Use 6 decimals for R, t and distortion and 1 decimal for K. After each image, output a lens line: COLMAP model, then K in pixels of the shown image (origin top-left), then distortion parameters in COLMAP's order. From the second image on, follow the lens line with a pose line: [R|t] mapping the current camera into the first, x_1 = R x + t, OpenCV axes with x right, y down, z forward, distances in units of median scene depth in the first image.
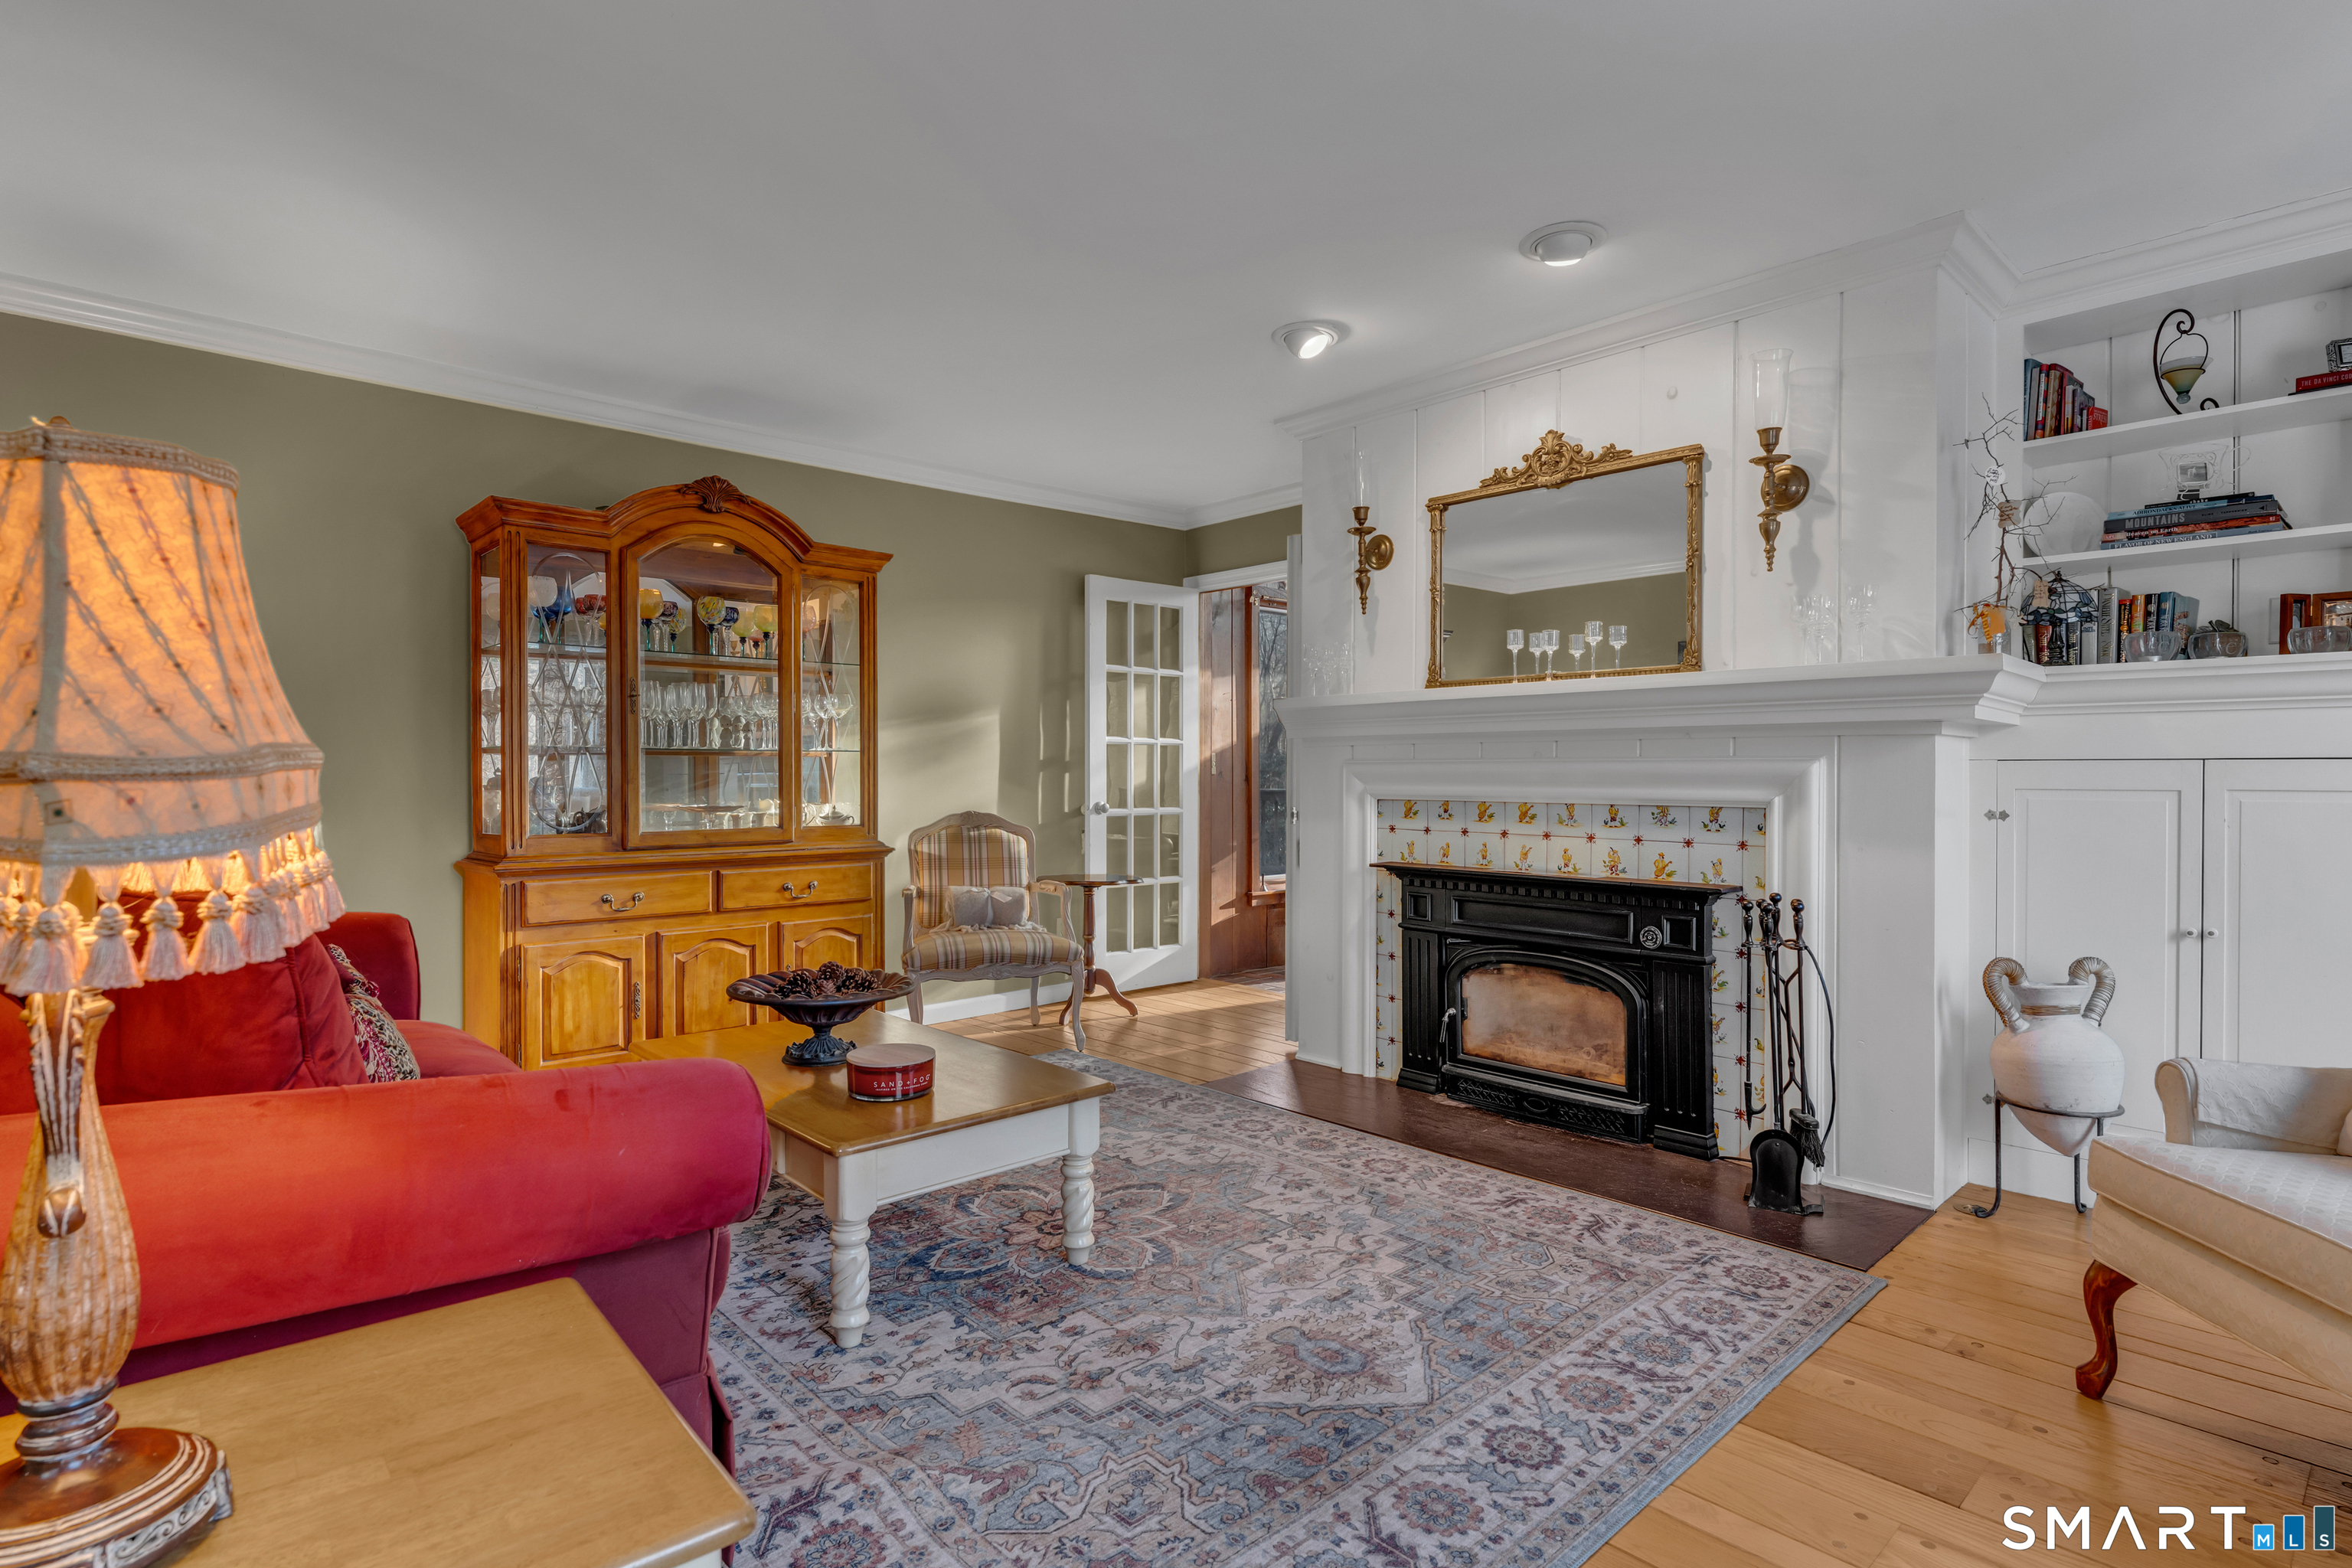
lens RADIAL K [[1188.9, 0, 1177.0], [0, 1188.9, 777.9], [0, 0, 1]] dist [-0.002103, 0.000665]
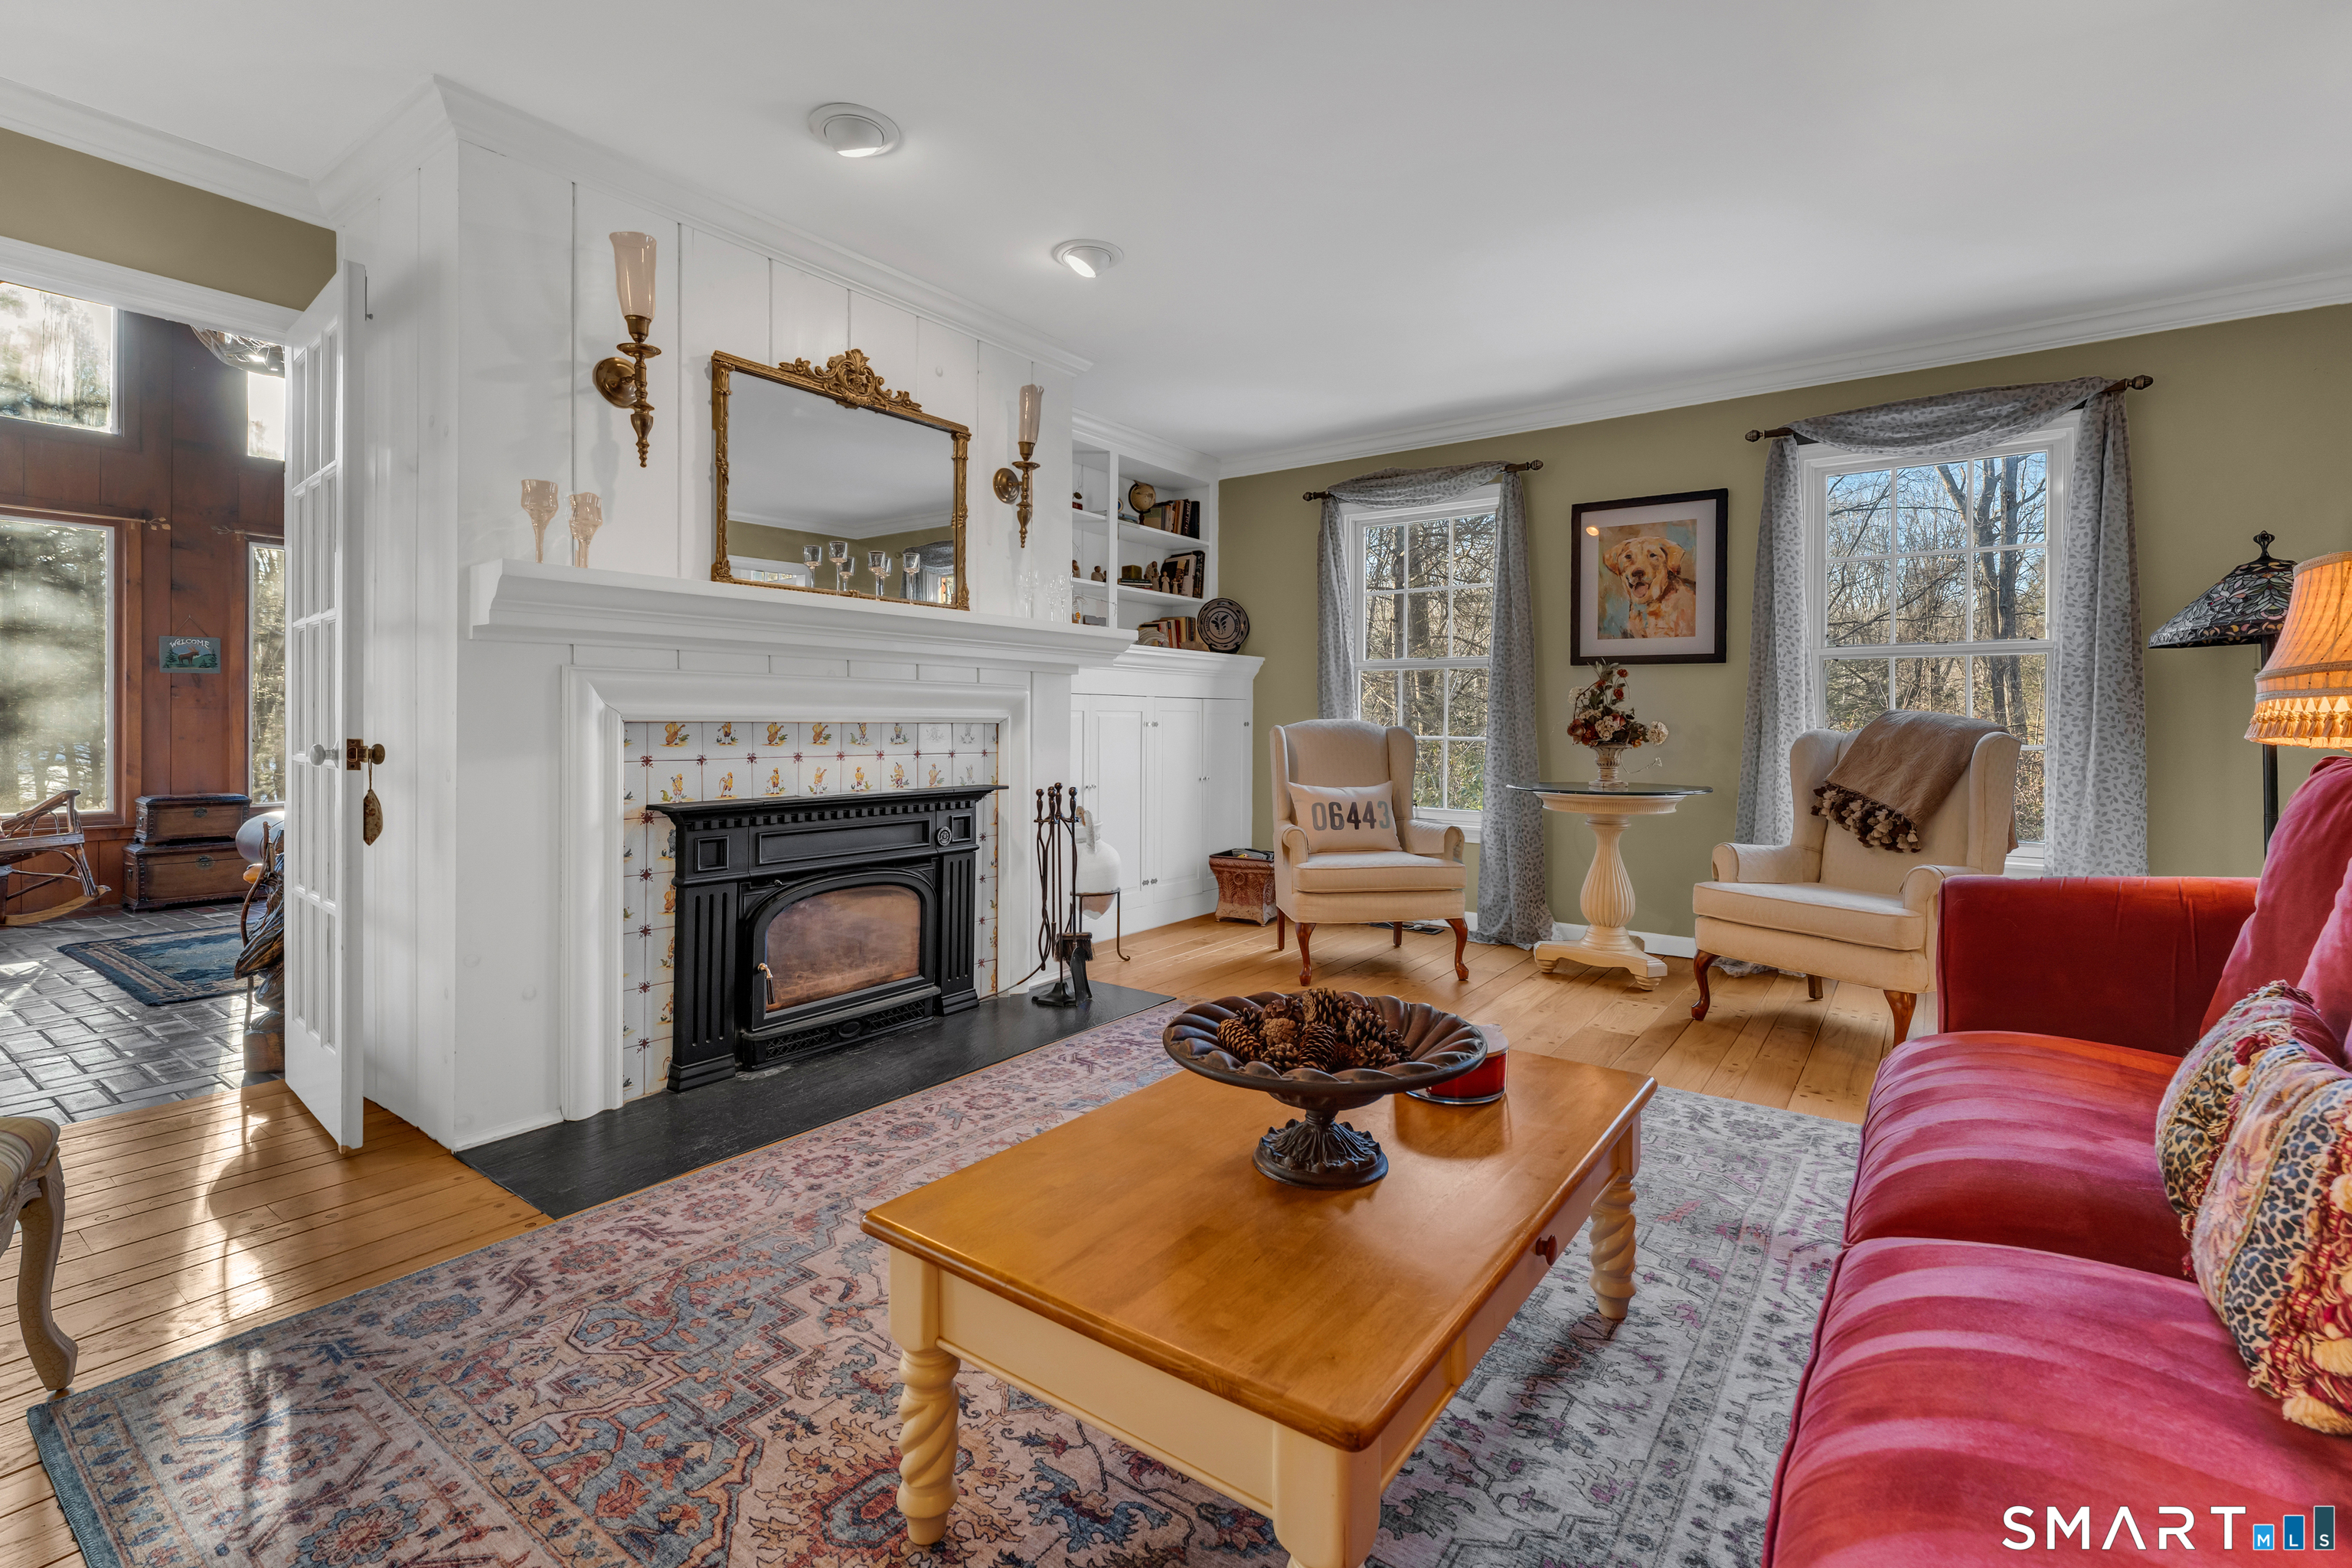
lens RADIAL K [[1046.1, 0, 1187.8], [0, 1046.1, 730.9], [0, 0, 1]] dist [0.004148, 0.000121]
pose [[-0.198255, -0.011849, 0.980079, -0.599318], [-0.004309, 0.999928, 0.011218, 0.017141], [-0.980141, -0.001999, -0.198292, 0.896862]]
